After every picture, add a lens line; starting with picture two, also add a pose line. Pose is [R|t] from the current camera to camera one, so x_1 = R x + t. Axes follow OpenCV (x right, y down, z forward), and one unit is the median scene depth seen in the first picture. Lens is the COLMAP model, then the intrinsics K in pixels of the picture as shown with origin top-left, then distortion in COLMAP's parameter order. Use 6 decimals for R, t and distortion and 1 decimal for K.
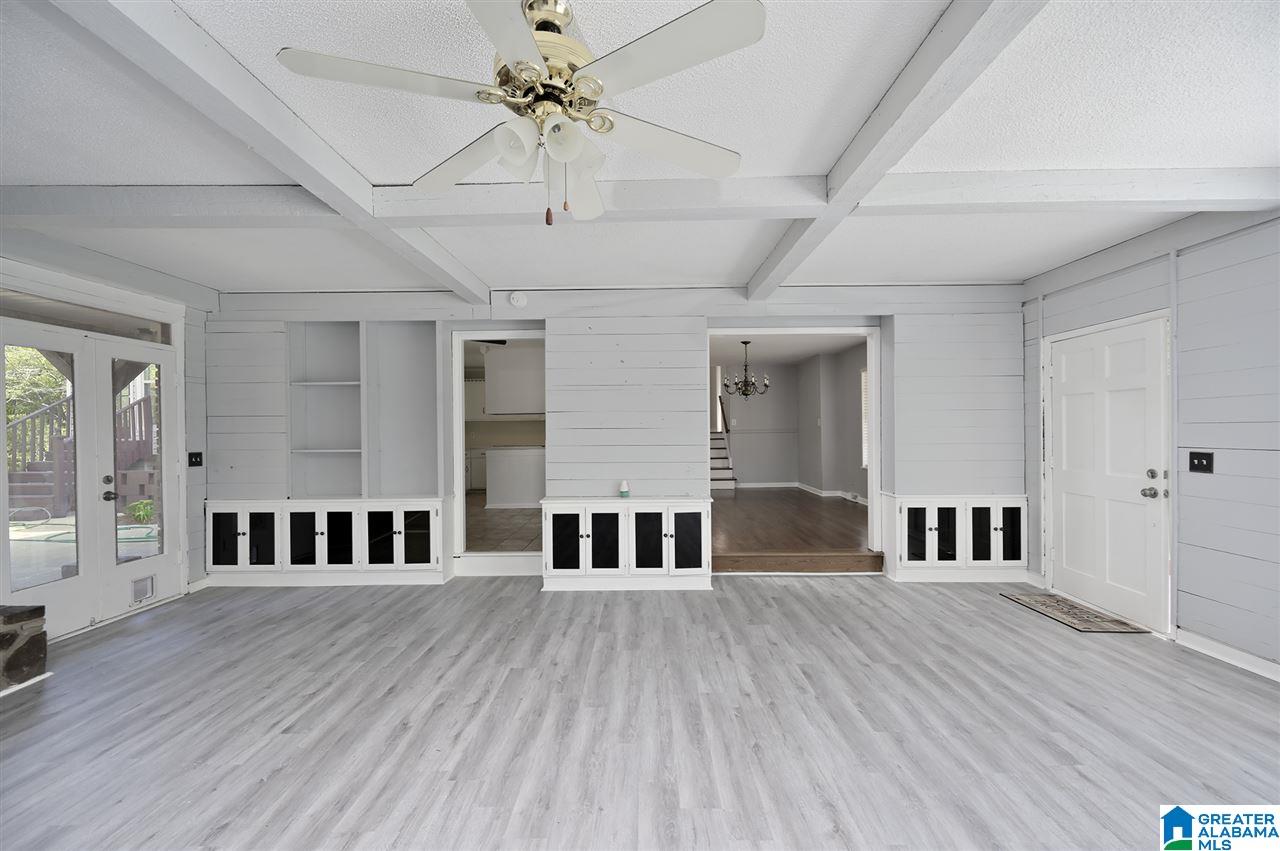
lens RADIAL K [[499.5, 0, 645.0], [0, 499.5, 434.5], [0, 0, 1]] dist [-0.000220, -0.000214]
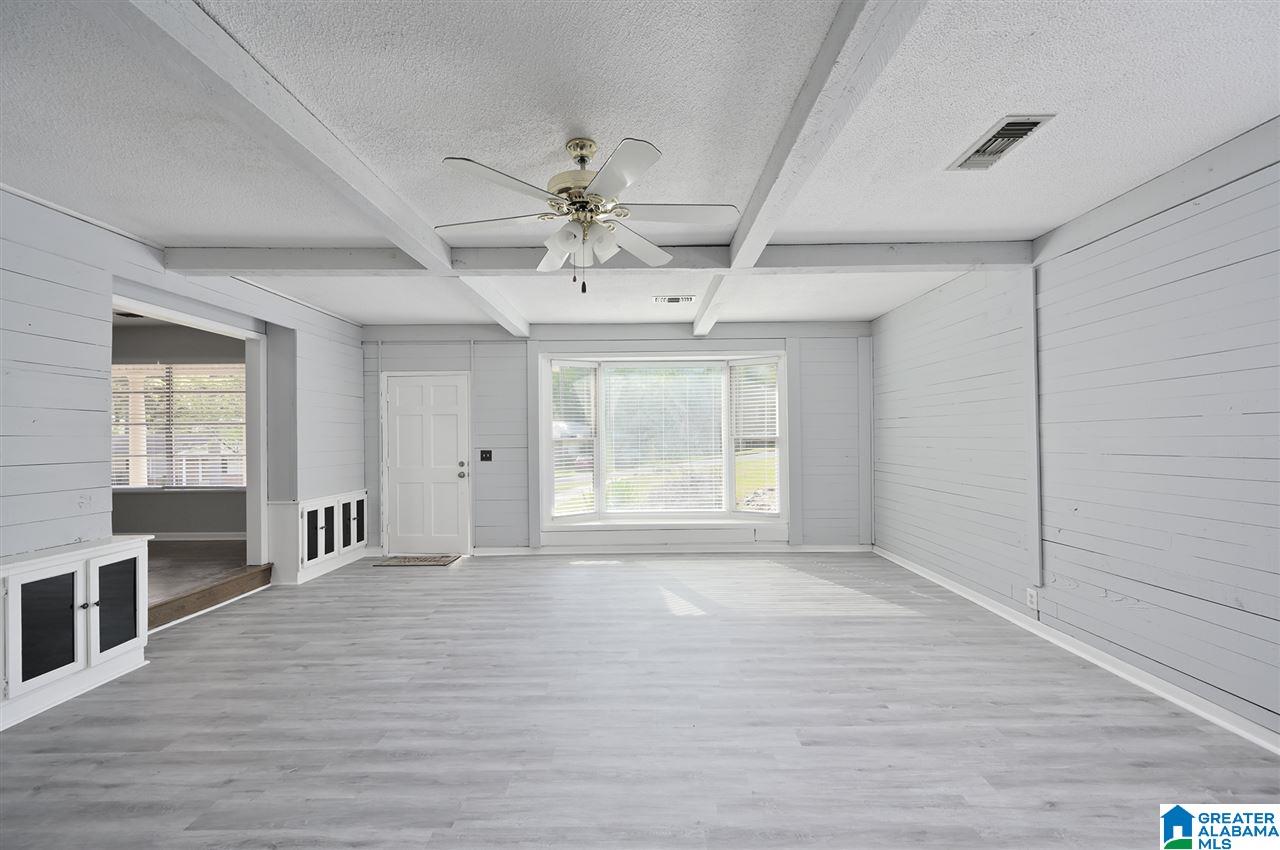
lens RADIAL K [[499.5, 0, 645.1], [0, 499.5, 430.4], [0, 0, 1]] dist [-0.000220, -0.000214]
pose [[-0.005048, 0.020587, 0.999775, -0.732627], [0.014774, 0.999680, -0.020511, 0.006795], [-0.999878, 0.014667, -0.005351, 0.368041]]
